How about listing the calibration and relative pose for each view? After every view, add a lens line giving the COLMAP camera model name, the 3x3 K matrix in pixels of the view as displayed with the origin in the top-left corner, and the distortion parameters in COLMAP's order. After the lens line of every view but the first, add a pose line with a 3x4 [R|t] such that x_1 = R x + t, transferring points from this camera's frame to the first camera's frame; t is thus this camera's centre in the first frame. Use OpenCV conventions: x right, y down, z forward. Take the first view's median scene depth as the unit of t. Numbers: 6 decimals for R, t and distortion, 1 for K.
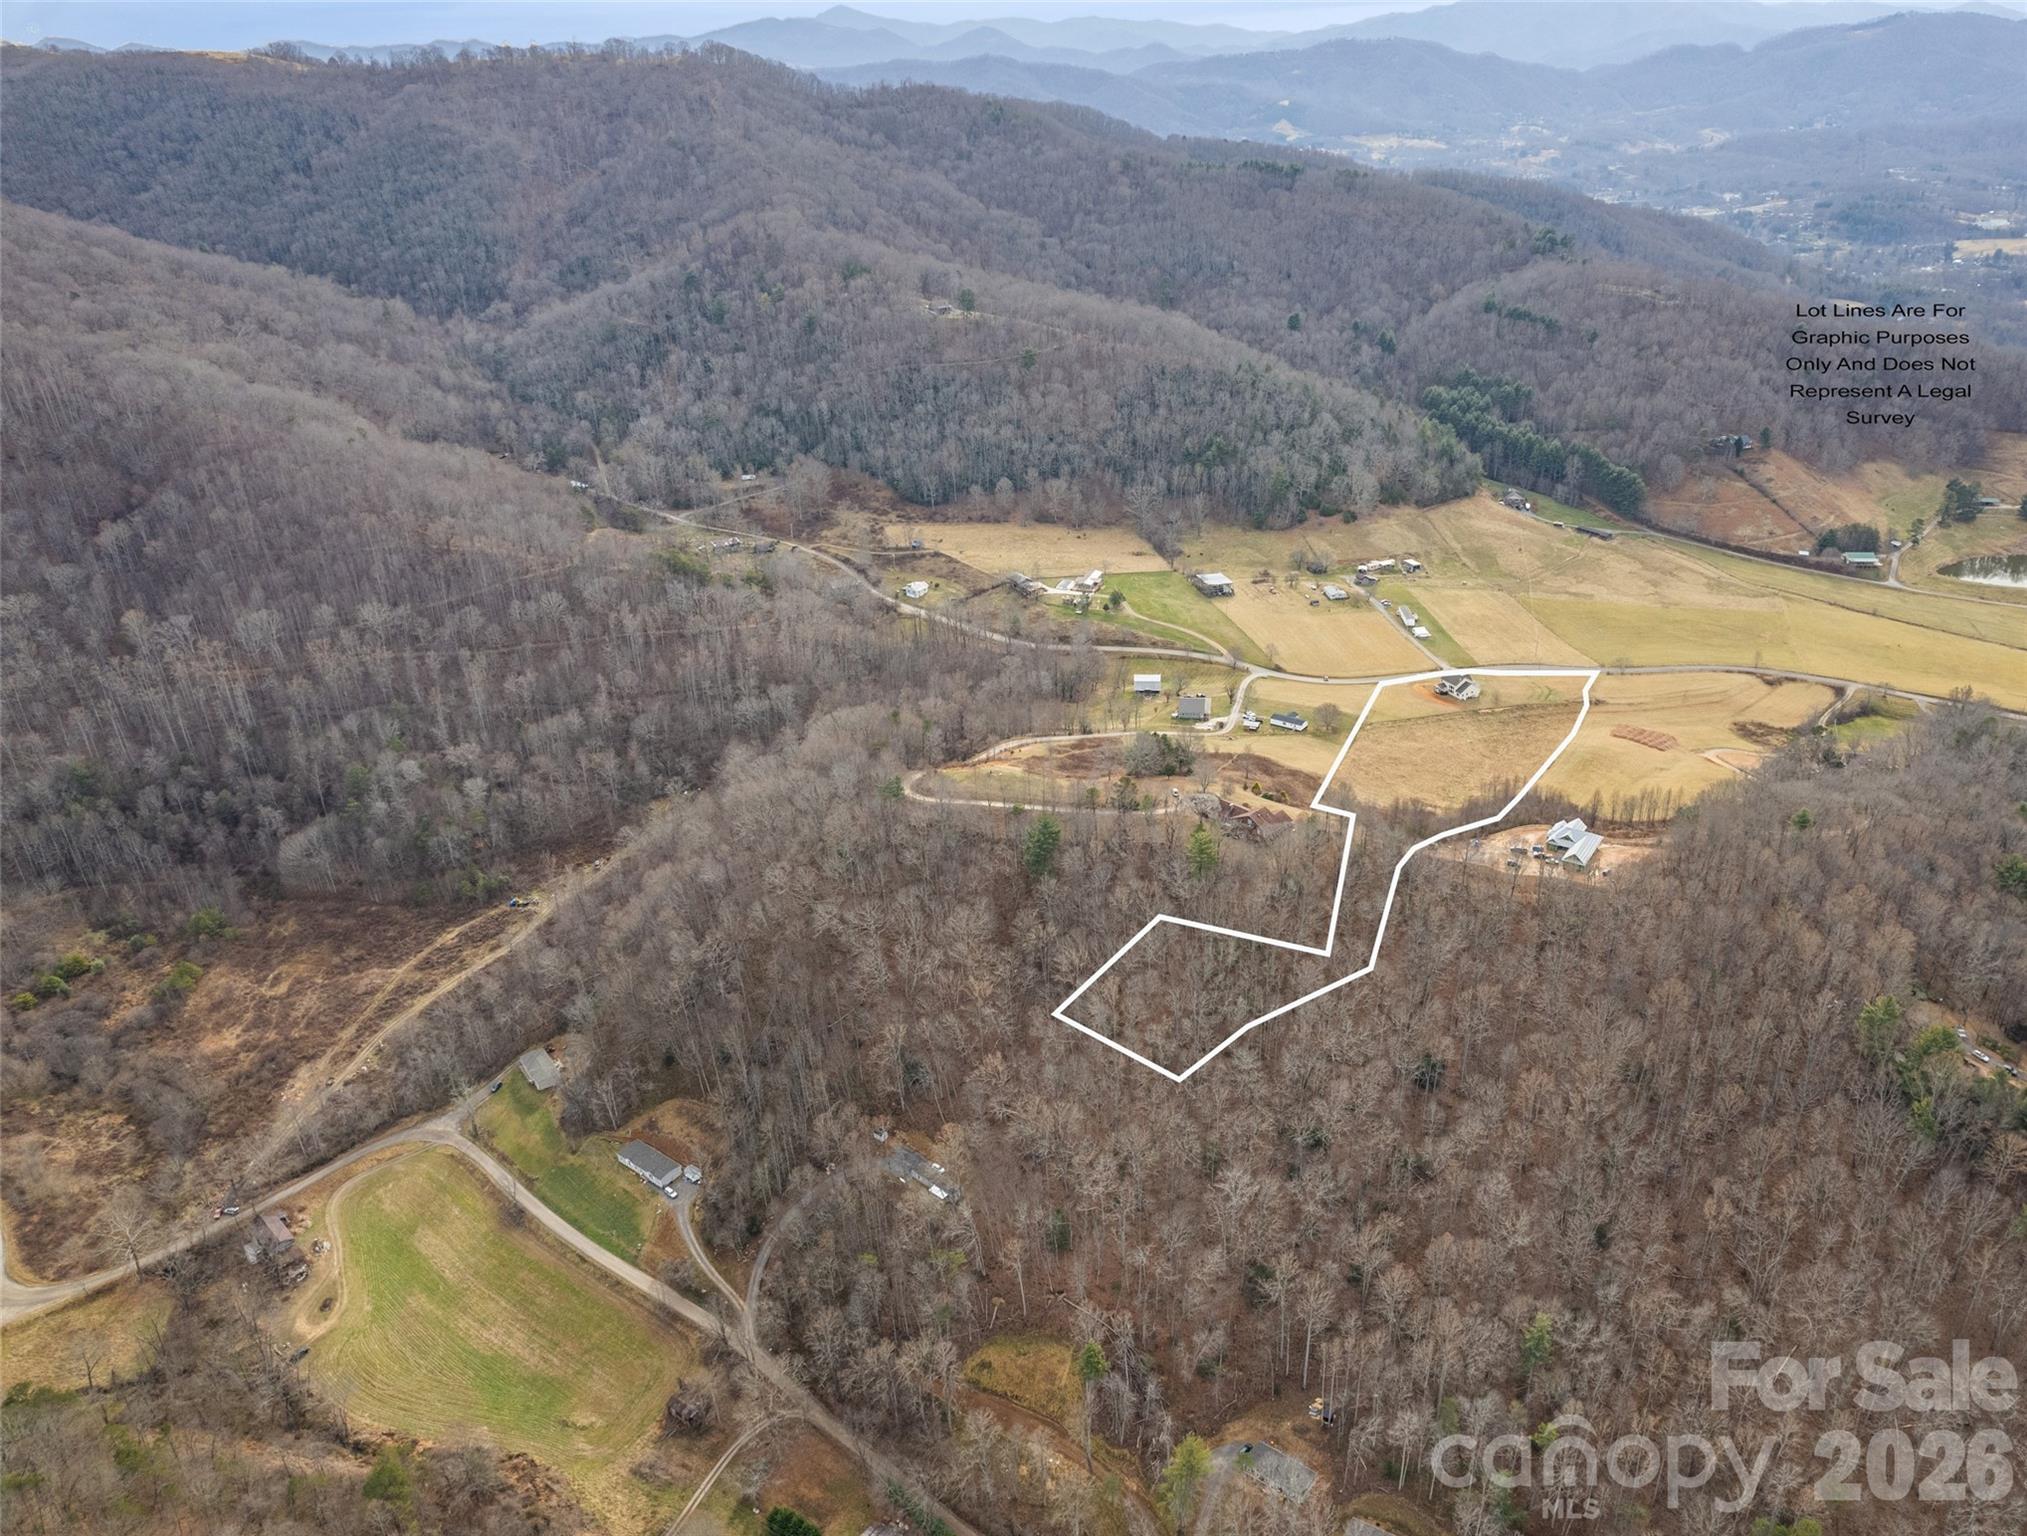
lens RADIAL K [[1535.0, 0, 1013.5], [0, 1535.0, 768.0], [0, 0, 1]] dist [-0.067362, 0.077252]
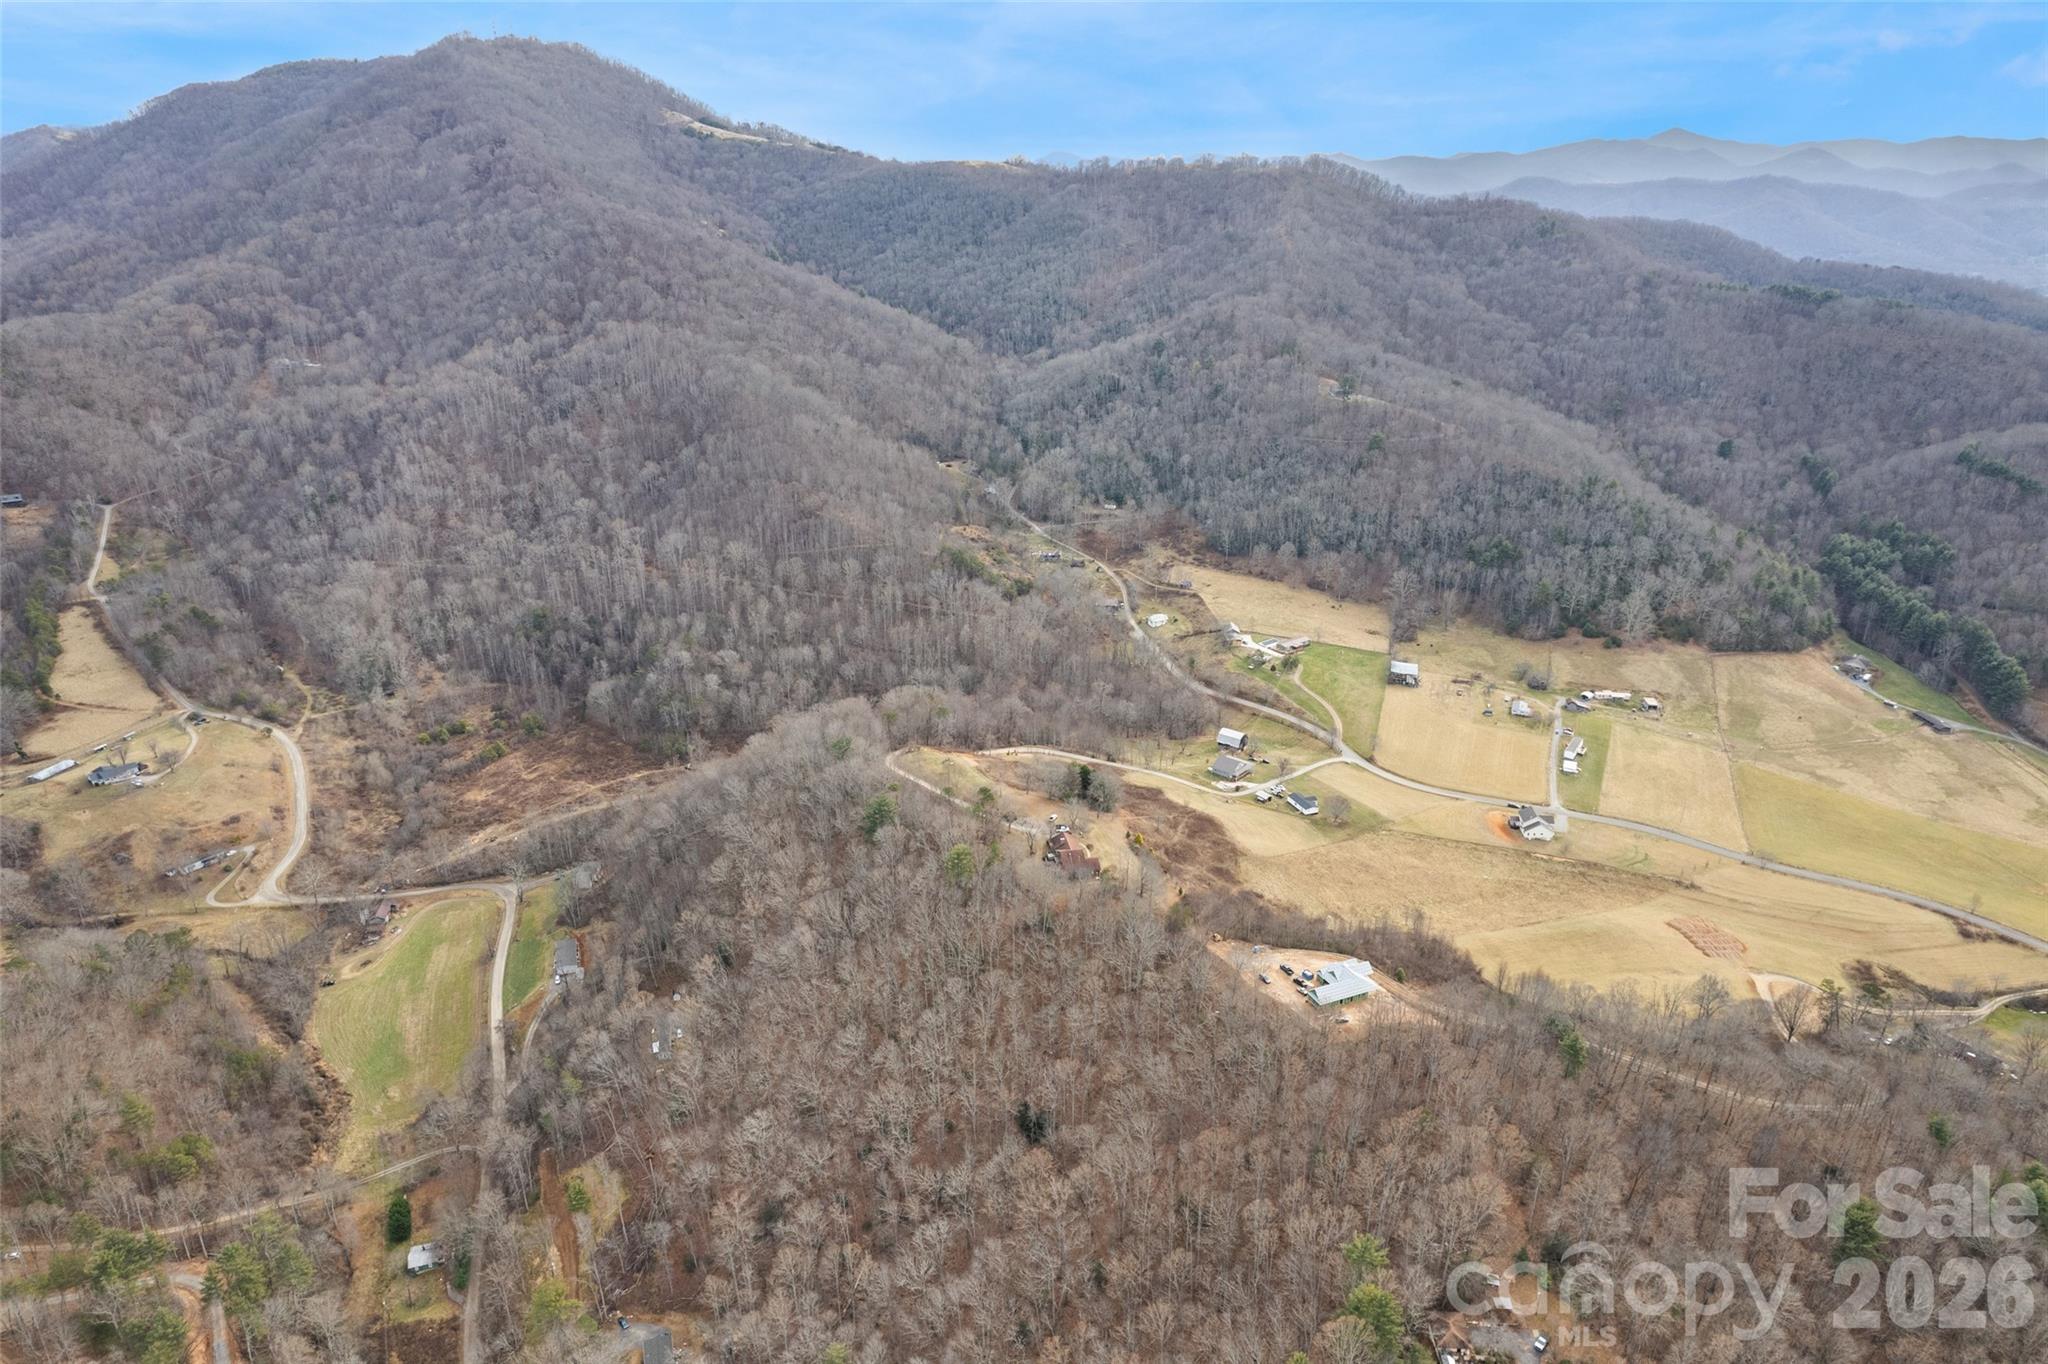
lens RADIAL K [[1317.3, 0, 1024.0], [0, 1317.3, 682.0], [0, 0, 1]] dist [-0.078553, 0.071935]
pose [[0.806810, 0.225864, -0.545933, 0.383943], [-0.260761, 0.965302, 0.013999, -0.056610], [0.530152, 0.131064, 0.837712, 0.122507]]
